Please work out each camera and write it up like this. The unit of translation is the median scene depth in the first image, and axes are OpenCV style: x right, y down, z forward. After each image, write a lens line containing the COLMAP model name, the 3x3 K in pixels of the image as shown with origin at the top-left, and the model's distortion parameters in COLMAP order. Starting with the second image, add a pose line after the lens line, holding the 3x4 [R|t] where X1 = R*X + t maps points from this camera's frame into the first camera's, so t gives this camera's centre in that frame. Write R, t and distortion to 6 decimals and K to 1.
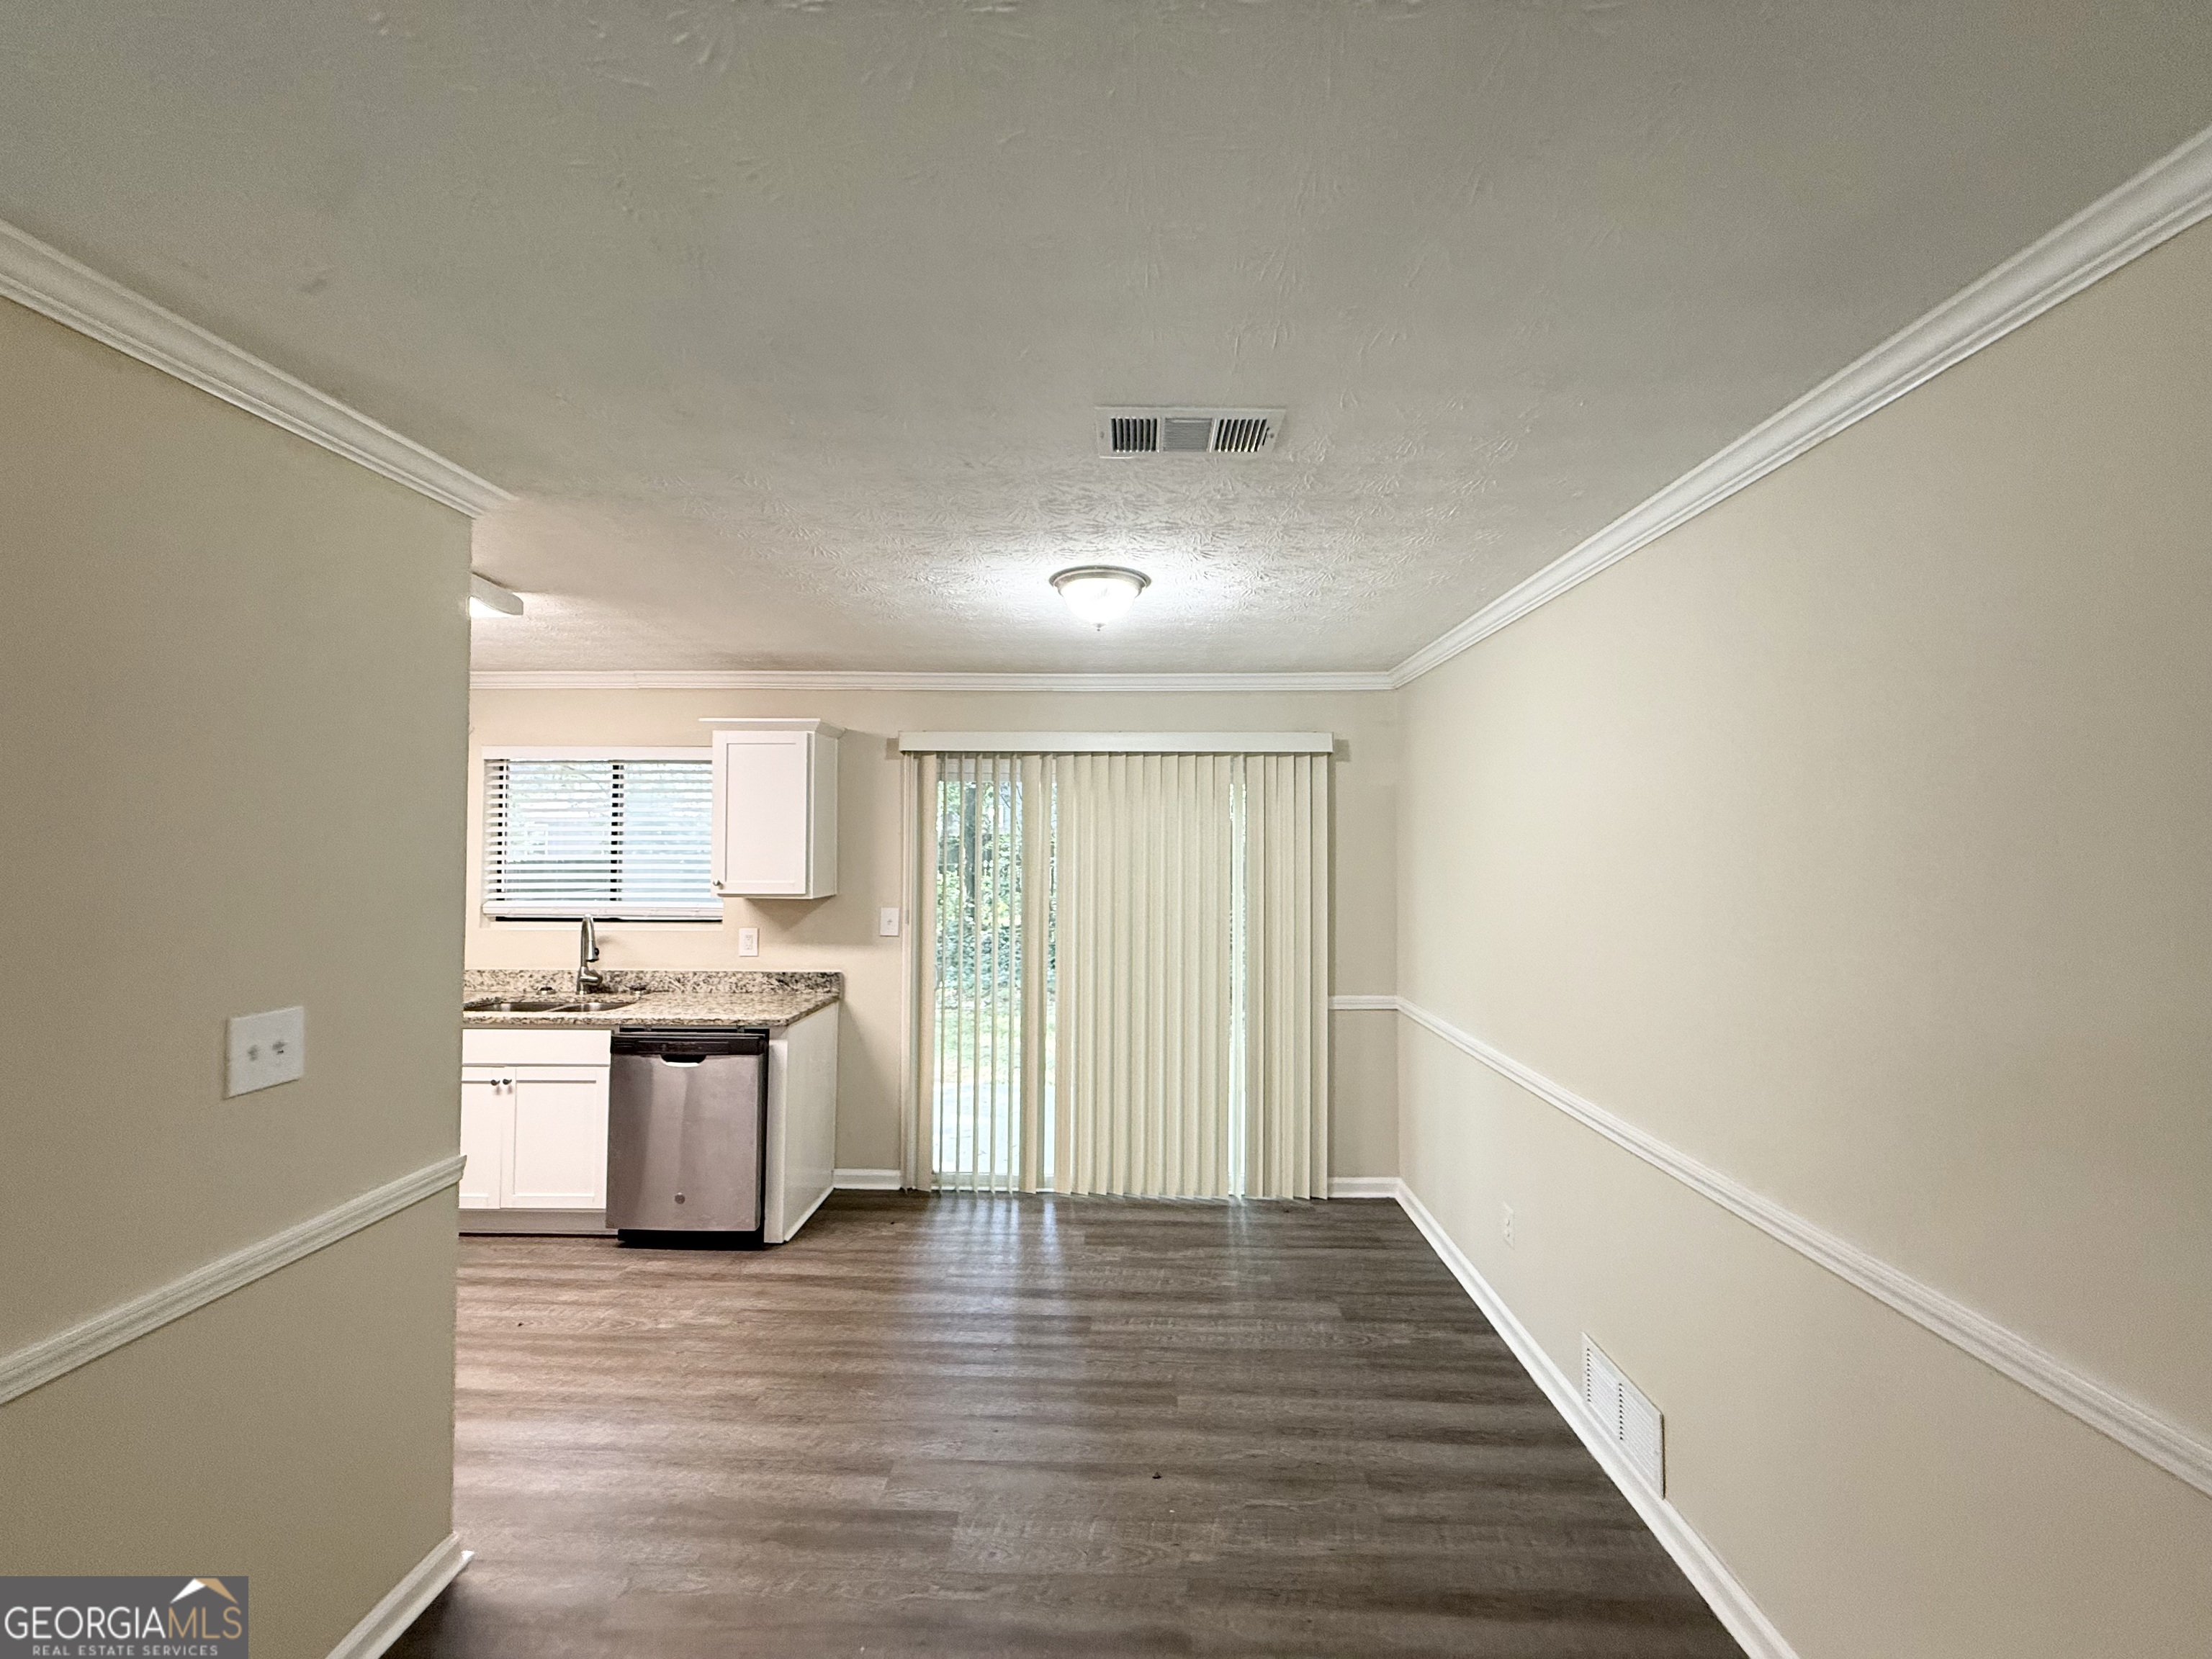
lens RADIAL K [[882.6, 0, 1104.6], [0, 882.6, 830.9], [0, 0, 1]] dist [-0.001199, 0.000884]
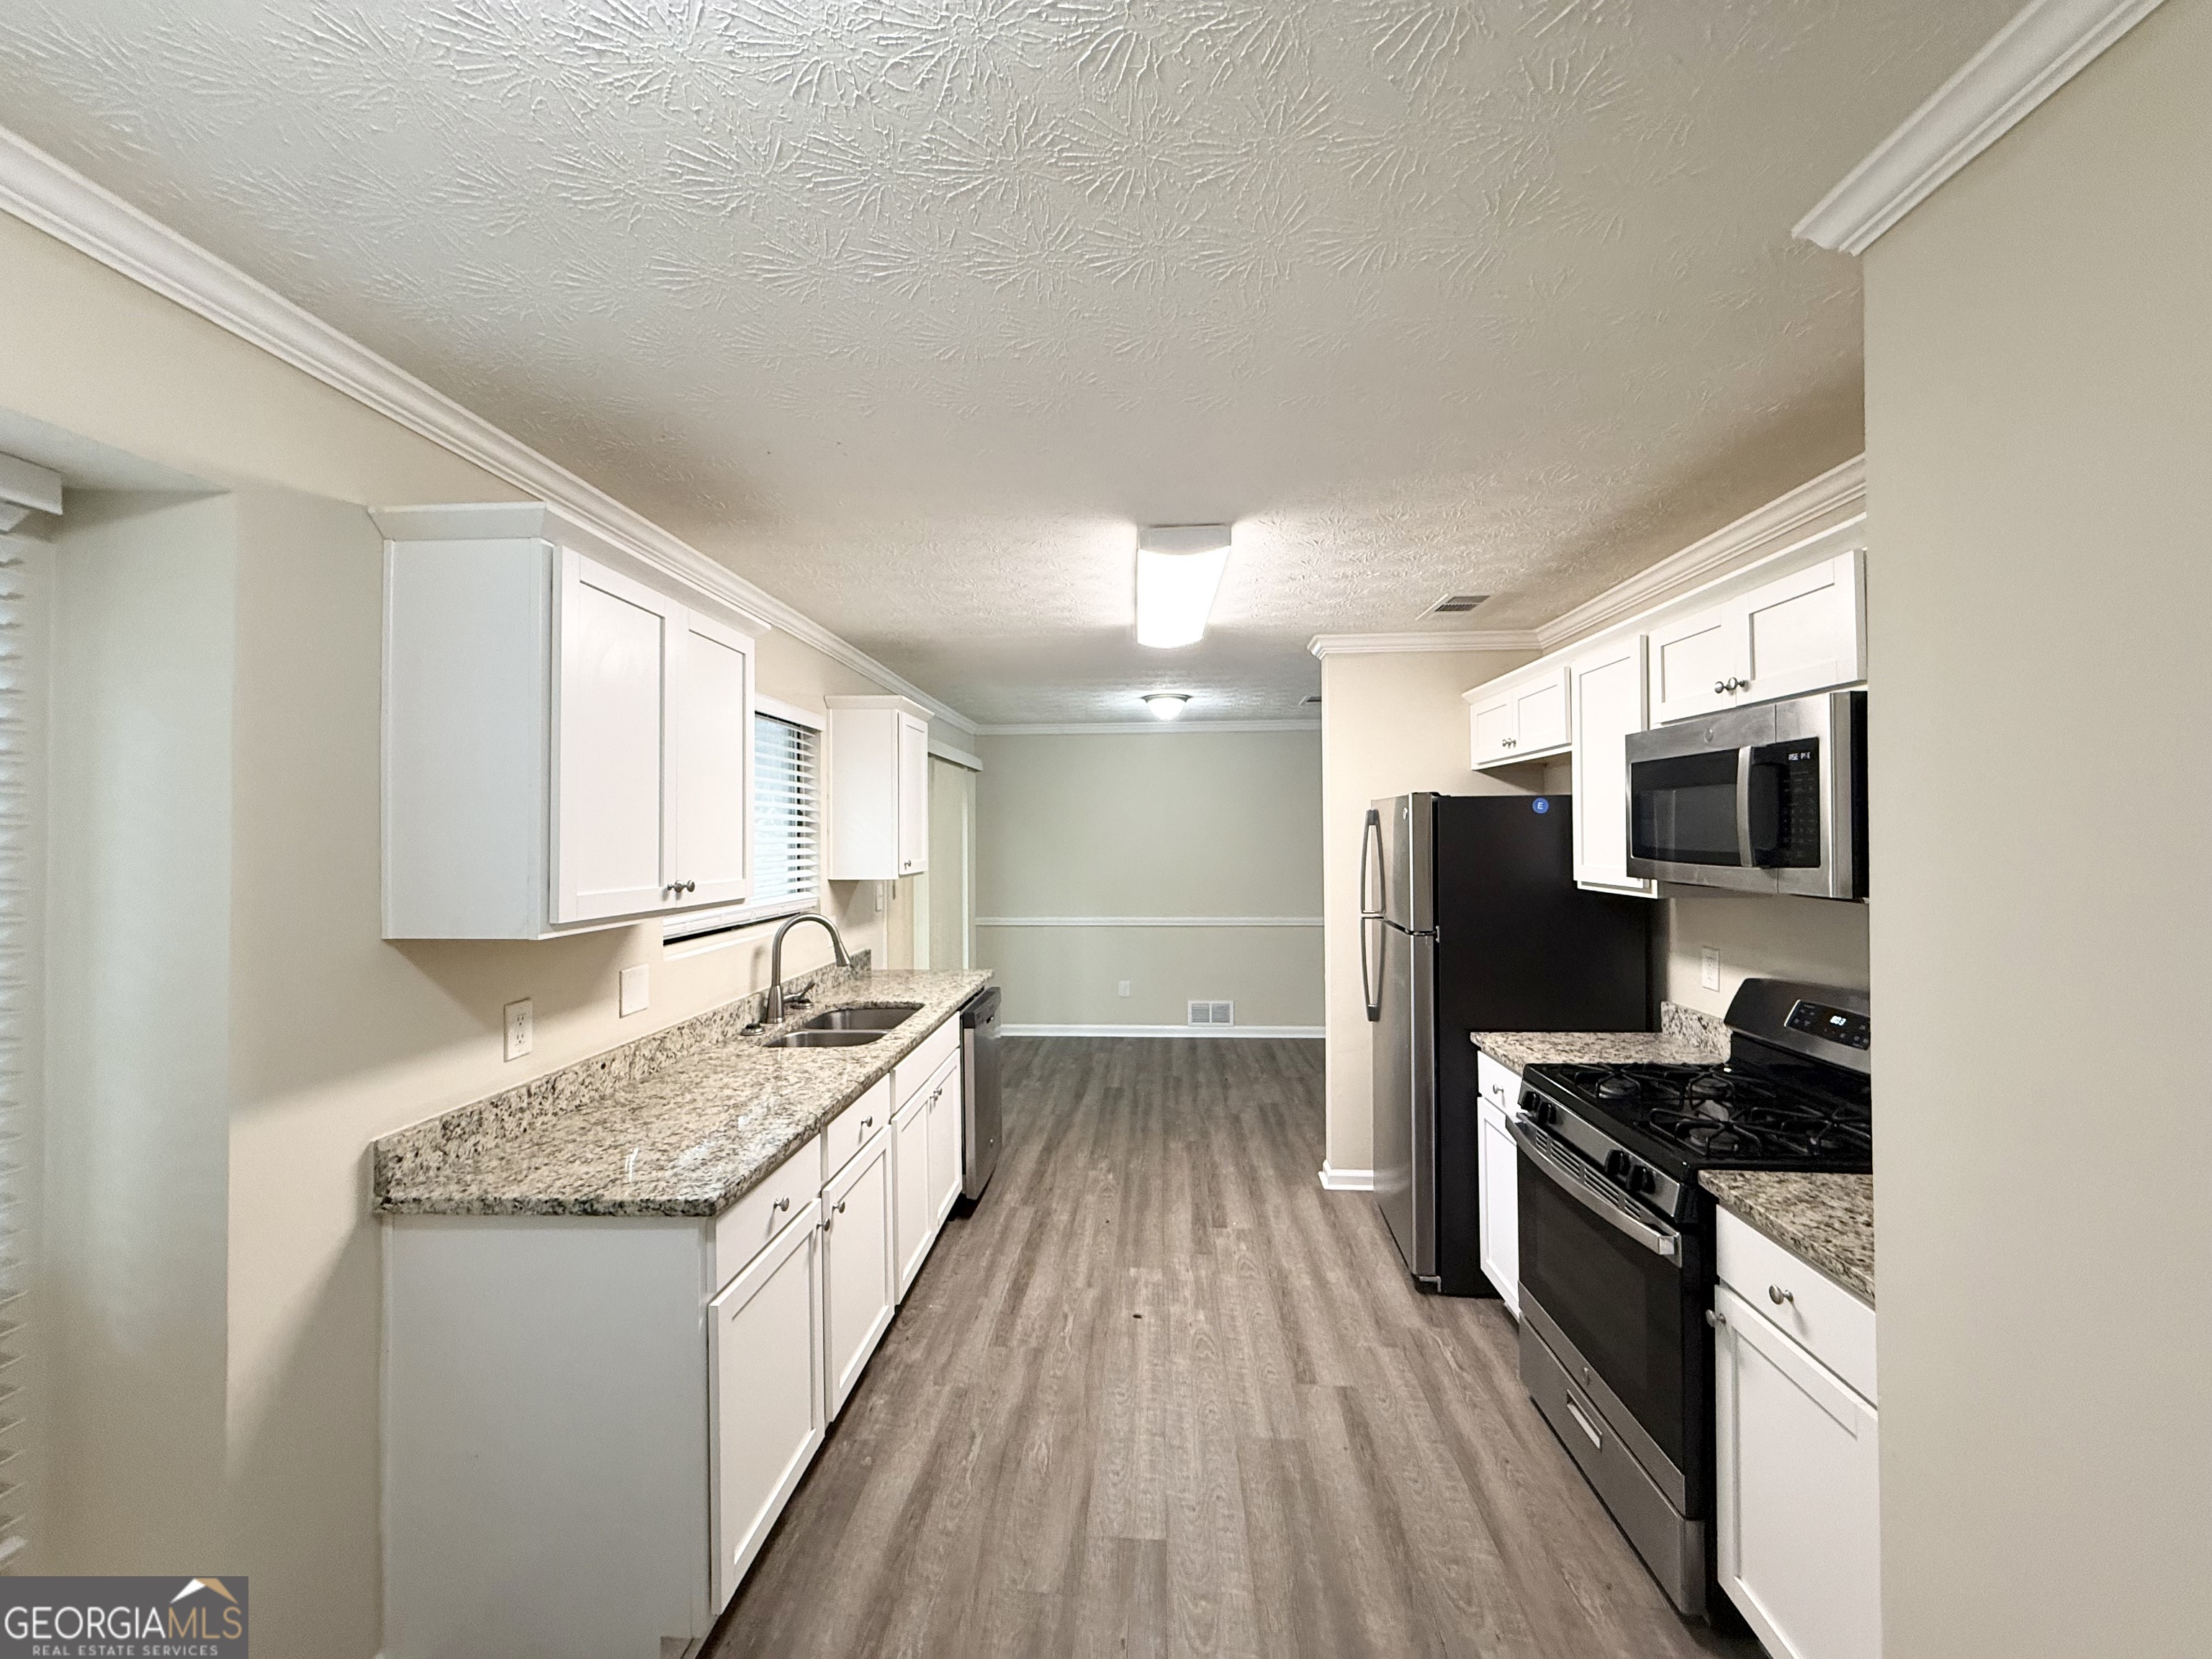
lens RADIAL K [[882.6, 0, 1101.7], [0, 882.6, 820.7], [0, 0, 1]] dist [-0.001199, 0.000884]
pose [[0.038206, 0.009790, 0.999222, -1.366798], [-0.009588, 0.999910, -0.009430, 0.017129], [-0.999224, -0.009221, 0.038297, 0.706899]]
